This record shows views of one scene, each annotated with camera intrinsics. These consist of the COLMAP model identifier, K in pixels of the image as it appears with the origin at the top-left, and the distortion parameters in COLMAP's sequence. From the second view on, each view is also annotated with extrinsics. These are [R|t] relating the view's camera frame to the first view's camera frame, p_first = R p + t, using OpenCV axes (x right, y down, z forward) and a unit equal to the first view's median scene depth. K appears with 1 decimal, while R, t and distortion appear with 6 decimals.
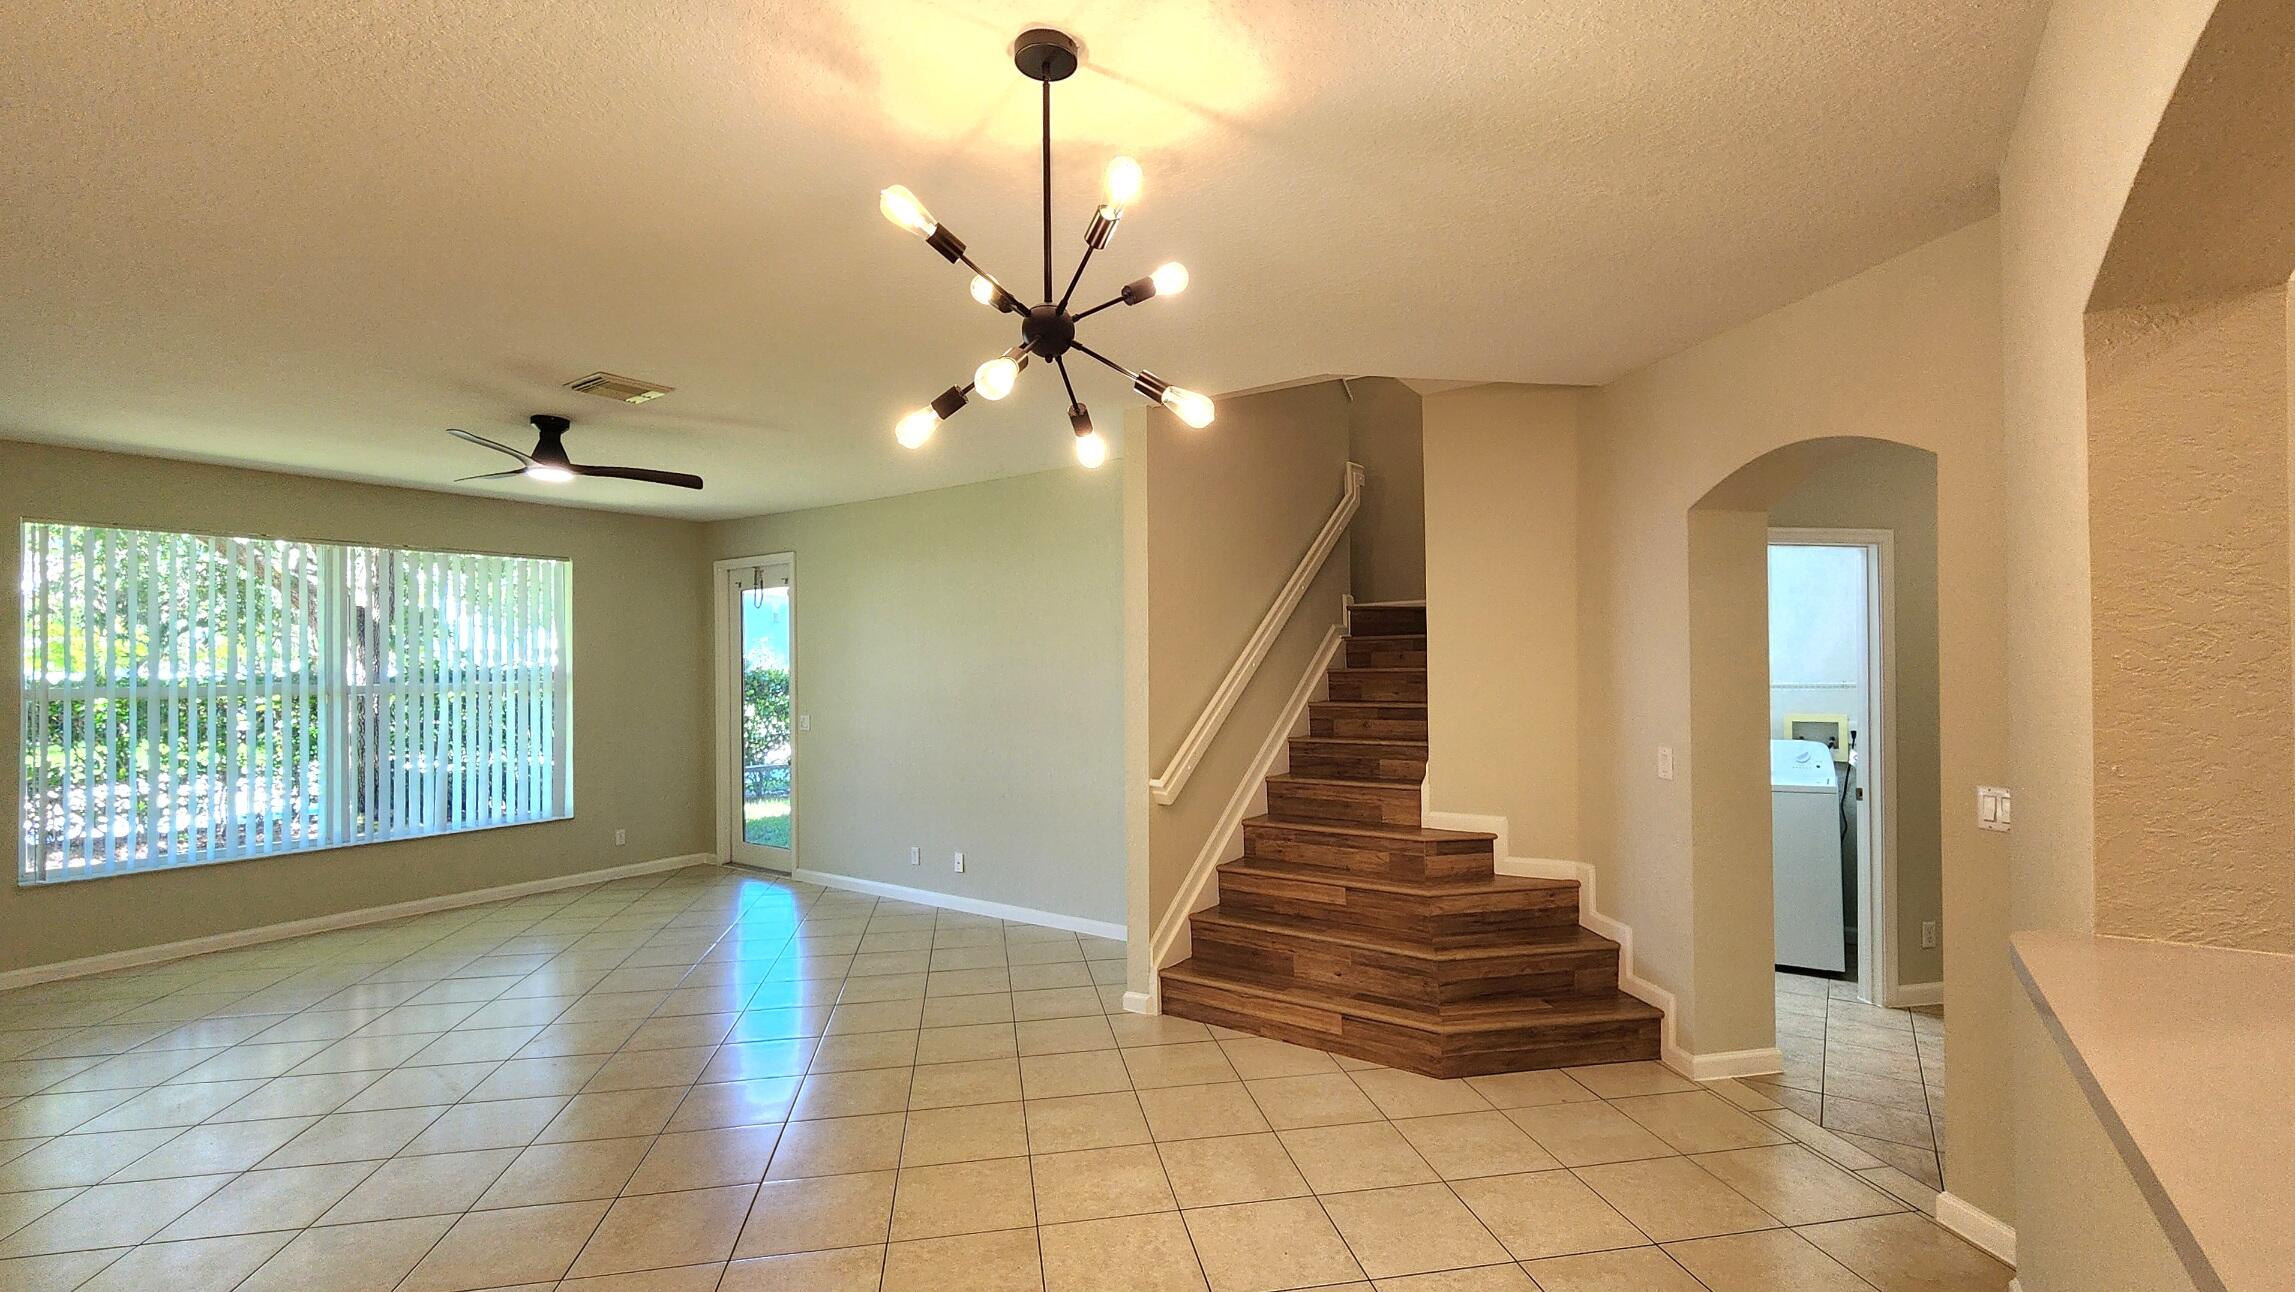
lens RADIAL K [[983.1, 0, 1147.5], [0, 983.1, 646.0], [0, 0, 1]] dist [-0.000754, -0.006358]
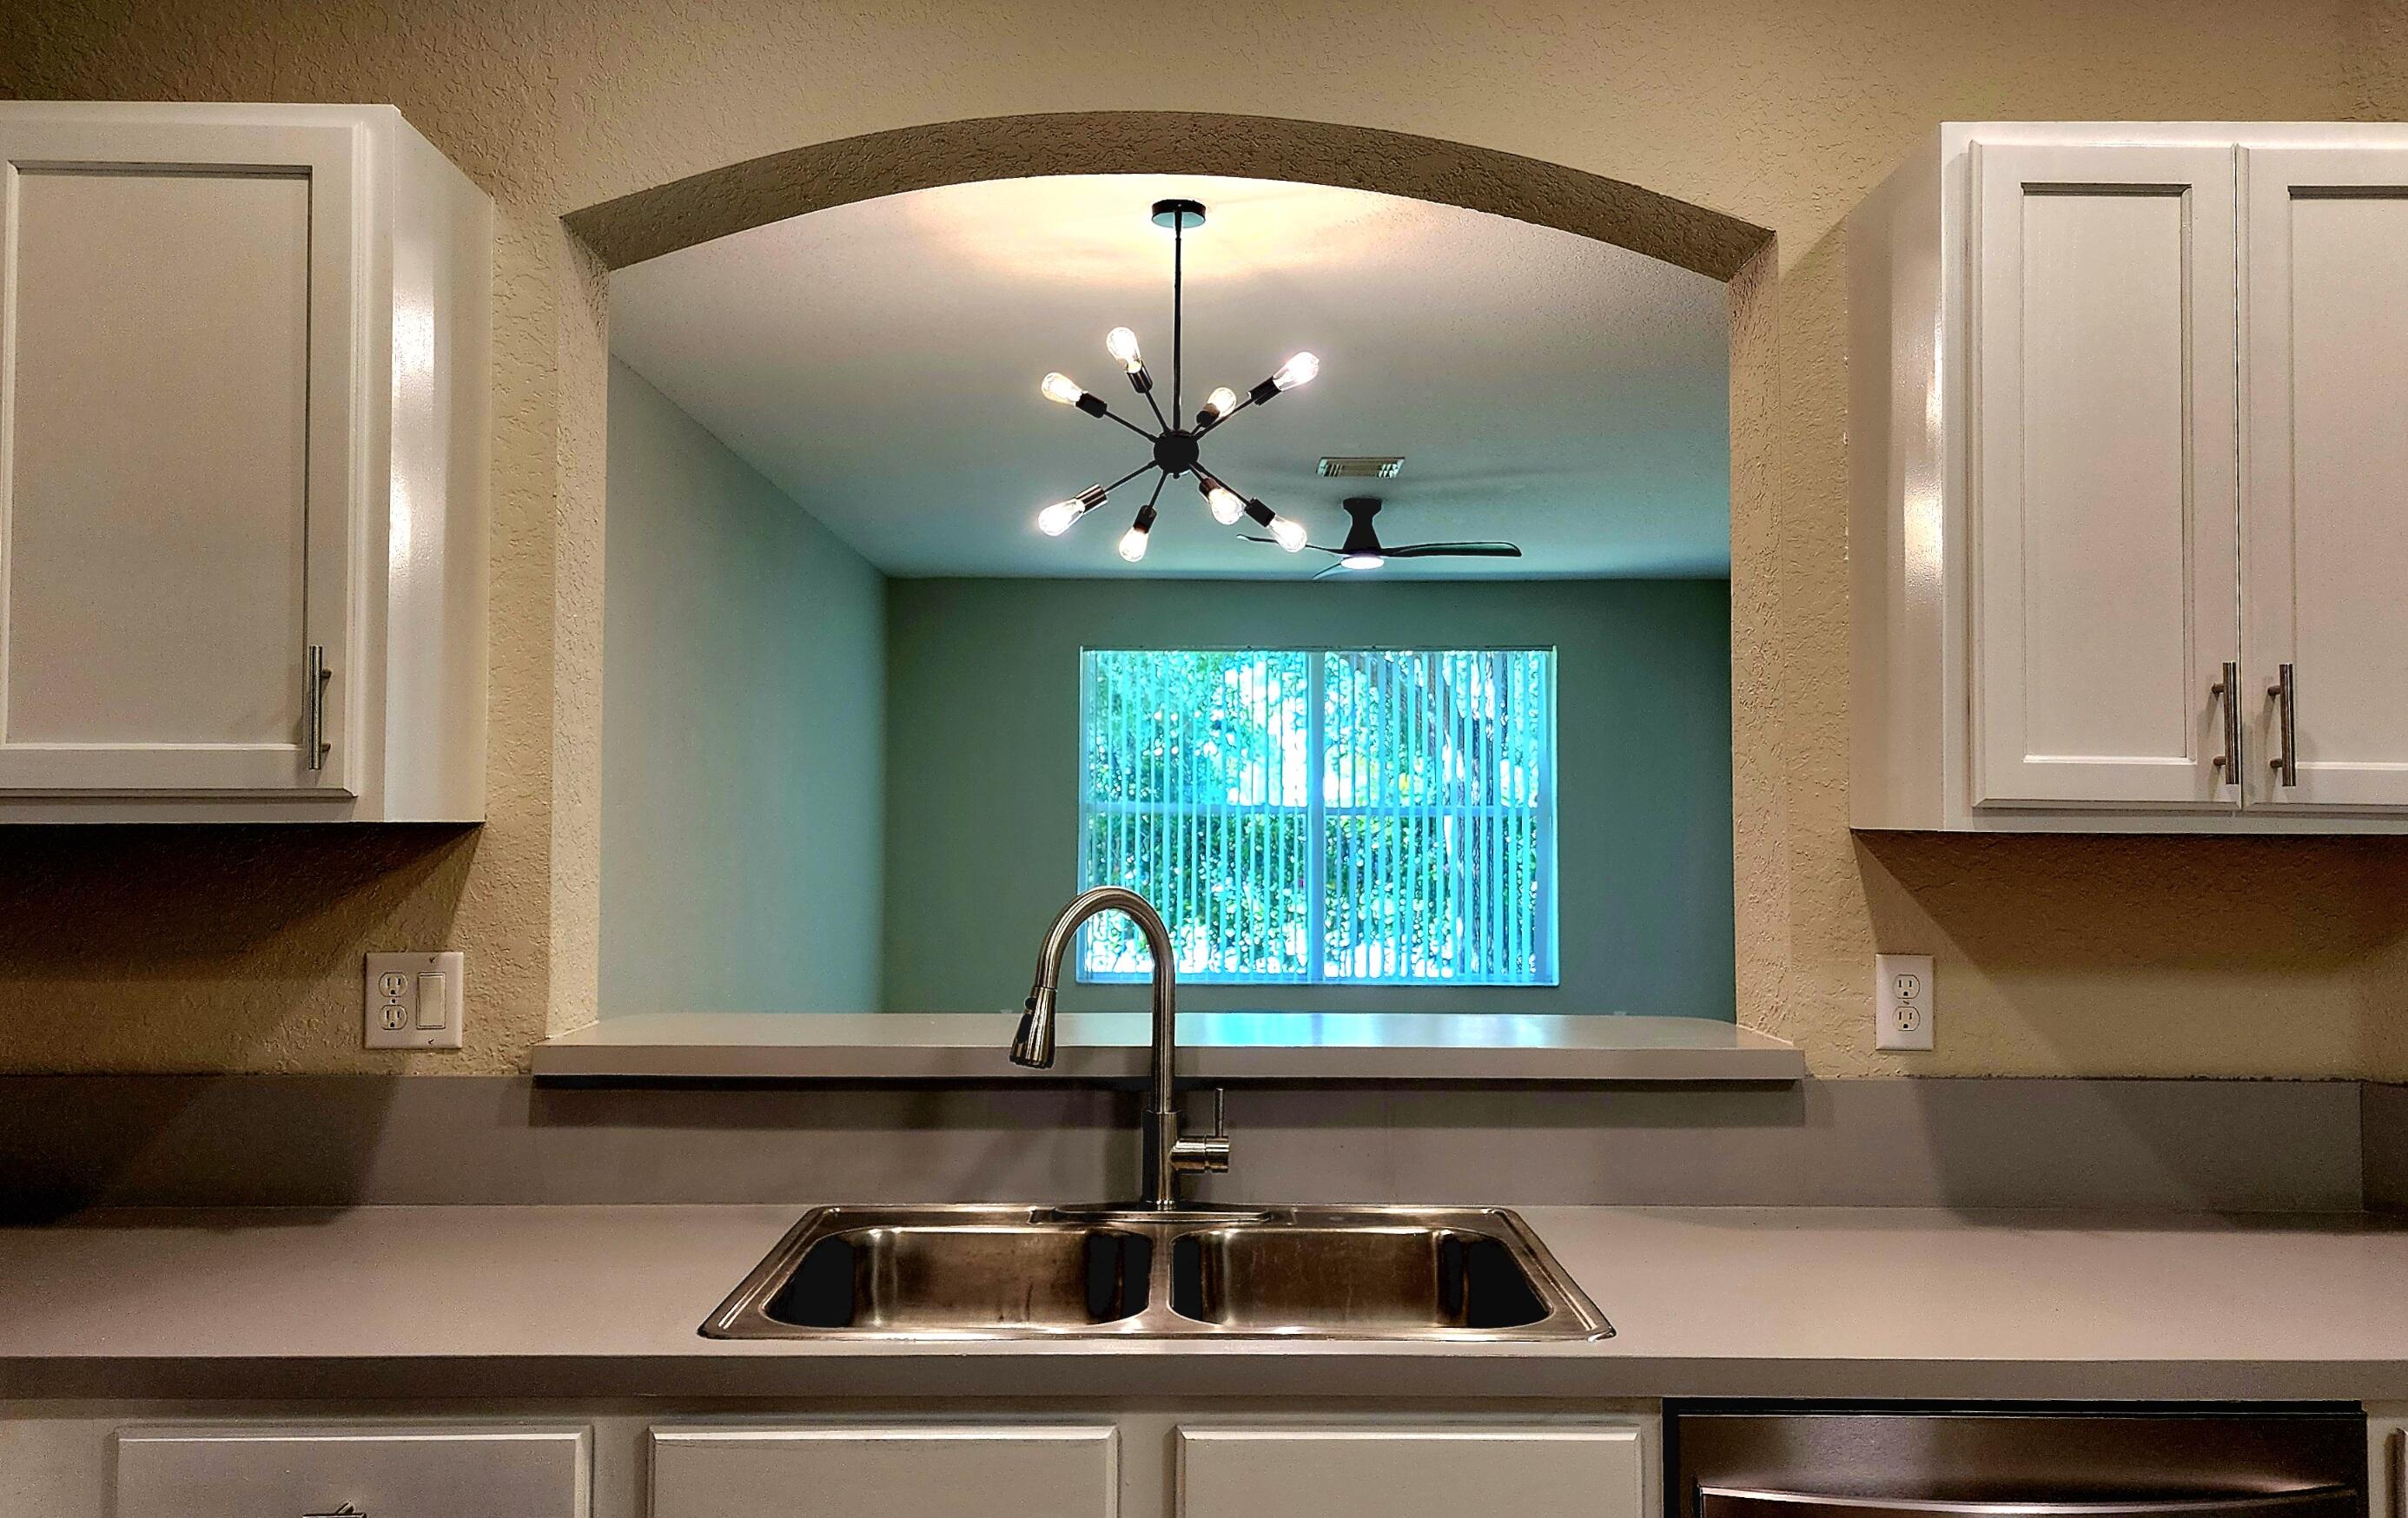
lens RADIAL K [[1862.5, 0, 1204.0], [0, 1862.5, 759.0], [0, 0, 1]] dist [0.024815, 0.001242]
pose [[0.574782, -0.017355, -0.818123, 0.700721], [0.005043, 0.999831, -0.017666, 0.033937], [0.818291, 0.006028, 0.574773, -0.097757]]
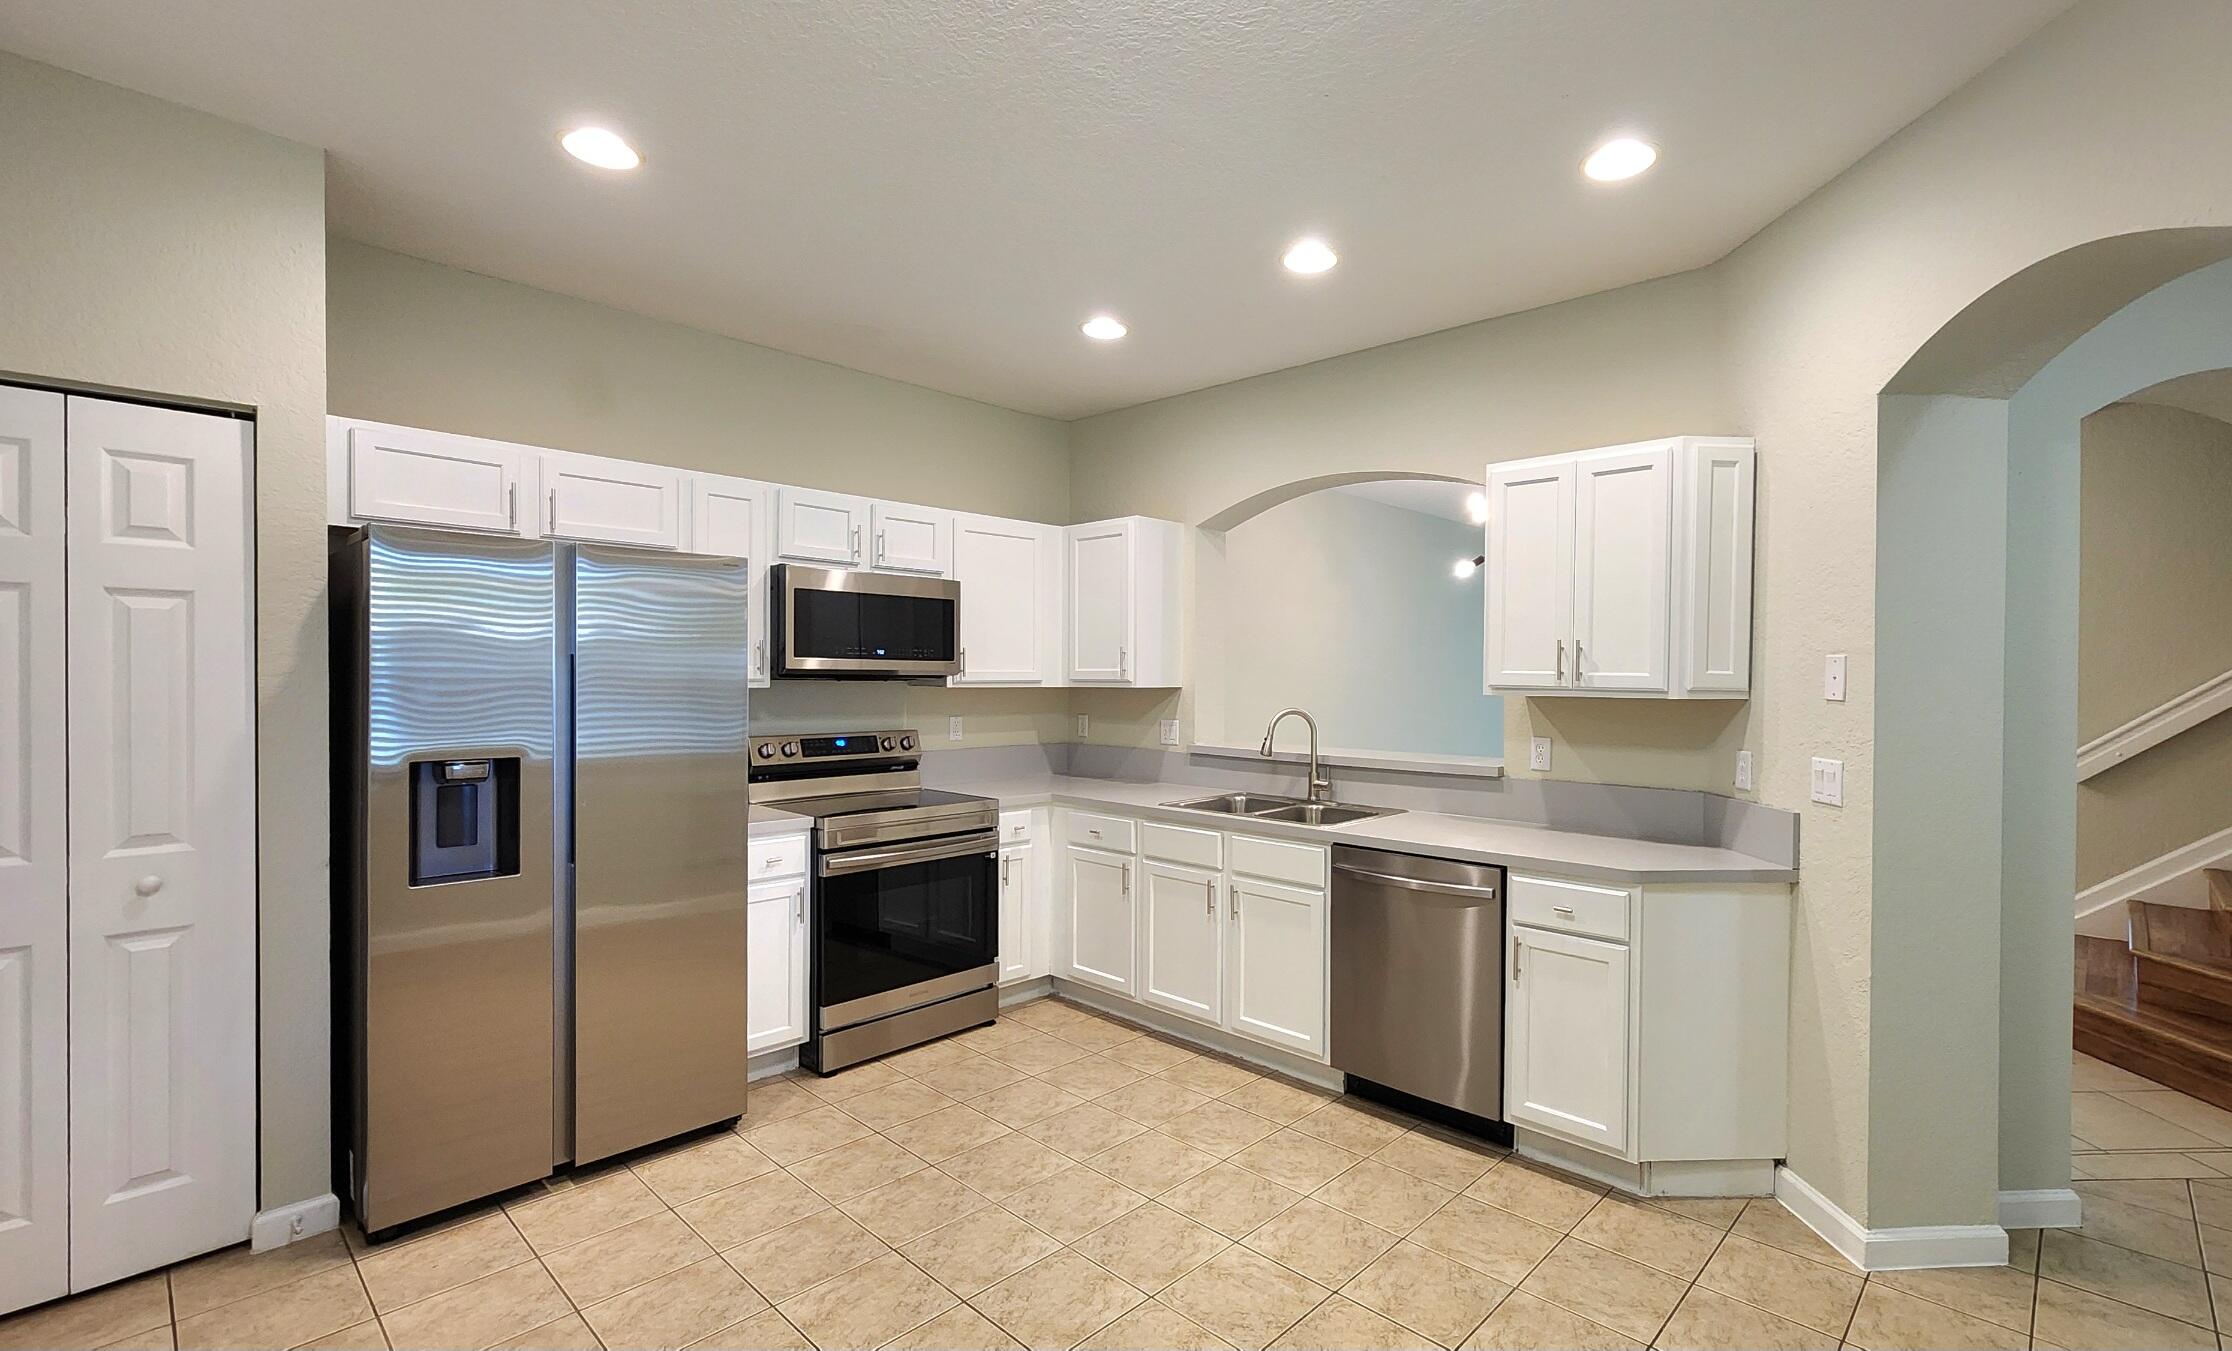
lens RADIAL K [[990.4, 0, 1192.7], [0, 990.4, 684.5], [0, 0, 1]] dist [-0.000700, -0.000007]
pose [[-0.139623, 0.017269, -0.990054, 1.191215], [0.011975, 0.999804, 0.015751, 0.022542], [0.990132, -0.009656, -0.139802, 0.186968]]
